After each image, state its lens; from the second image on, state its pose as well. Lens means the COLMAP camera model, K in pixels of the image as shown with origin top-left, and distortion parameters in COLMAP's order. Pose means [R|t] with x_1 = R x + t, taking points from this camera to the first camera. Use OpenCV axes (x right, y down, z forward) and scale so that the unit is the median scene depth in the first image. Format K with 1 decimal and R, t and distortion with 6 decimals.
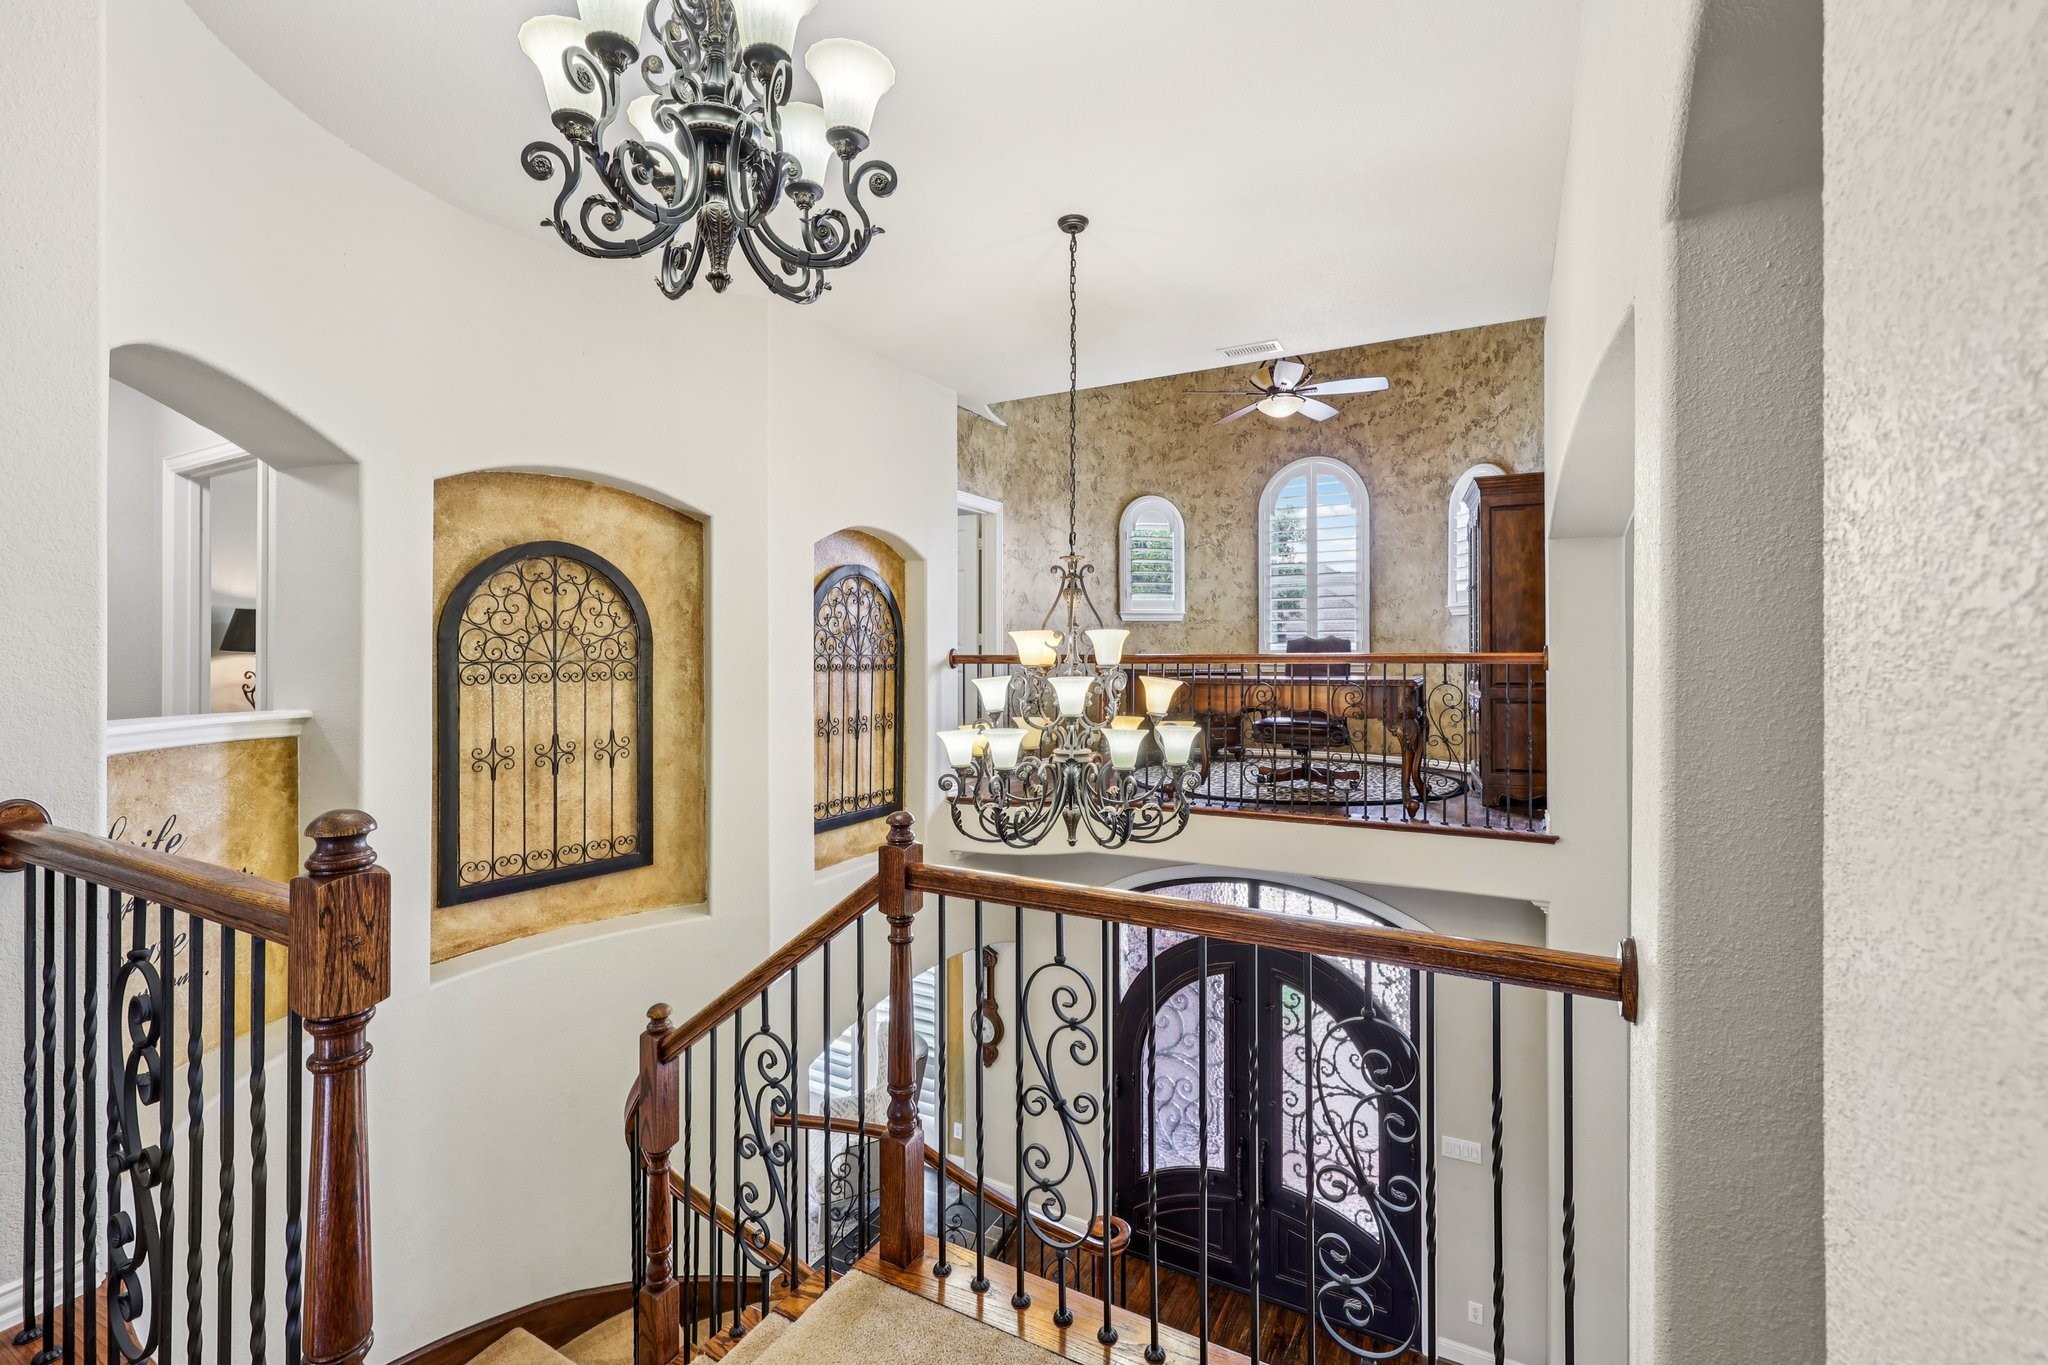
lens RADIAL K [[895.1, 0, 1022.0], [0, 895.1, 662.0], [0, 0, 1]] dist [0.001813, 0.000120]
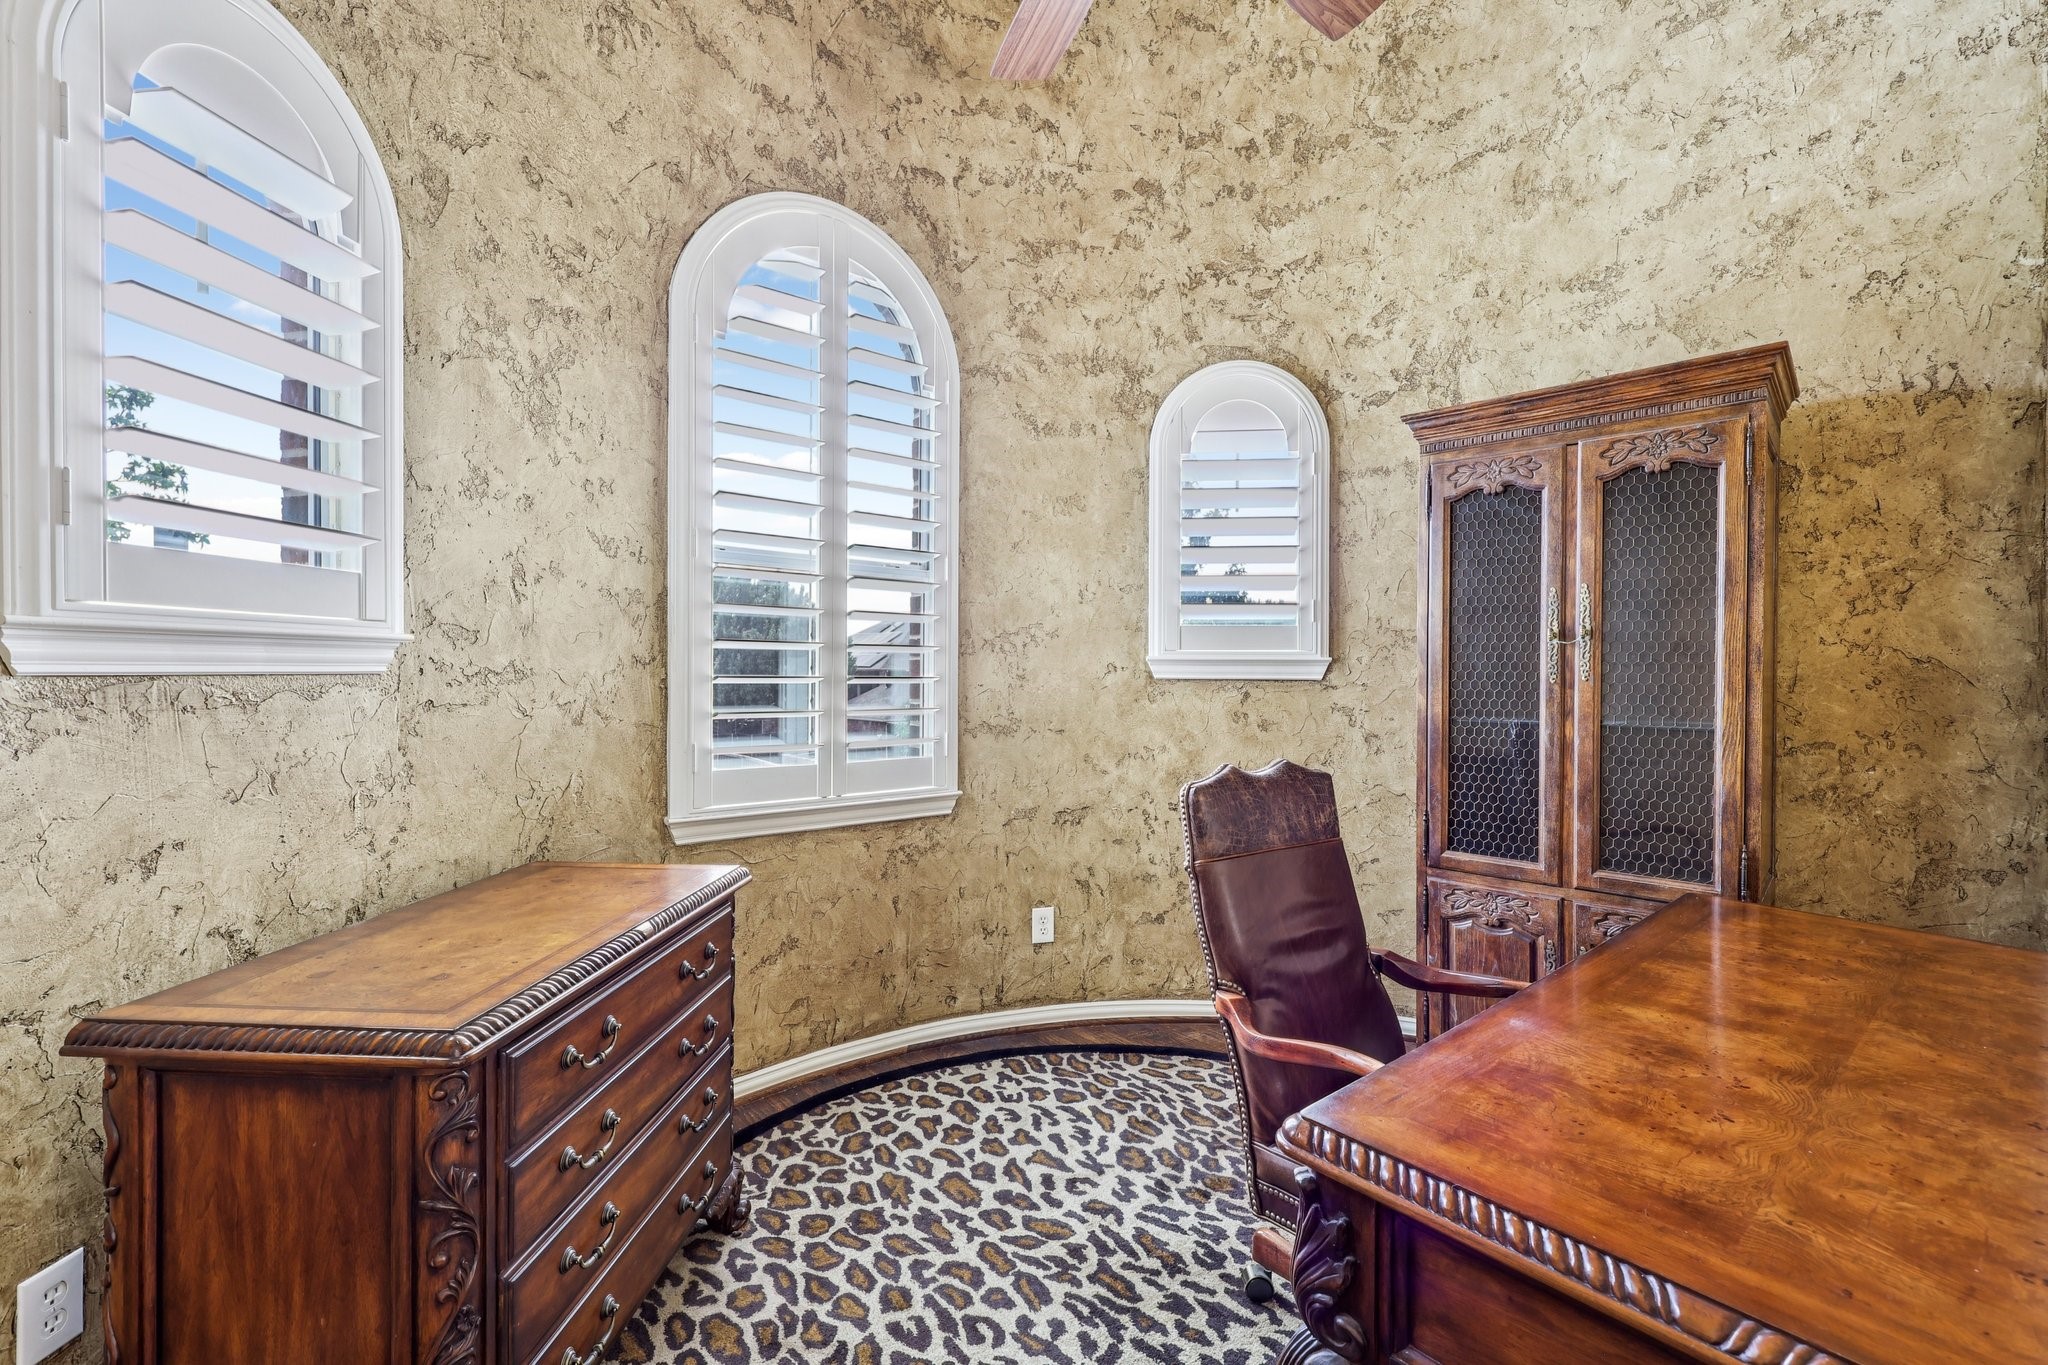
lens RADIAL K [[865.2, 0, 1026.1], [0, 865.2, 672.6], [0, 0, 1]] dist [0.004601, 0.000267]
pose [[0.375943, 0.003330, 0.926637, 0.045963], [-0.009346, 0.999956, 0.000198, -0.051723], [-0.926596, -0.008734, 0.375957, 0.847785]]
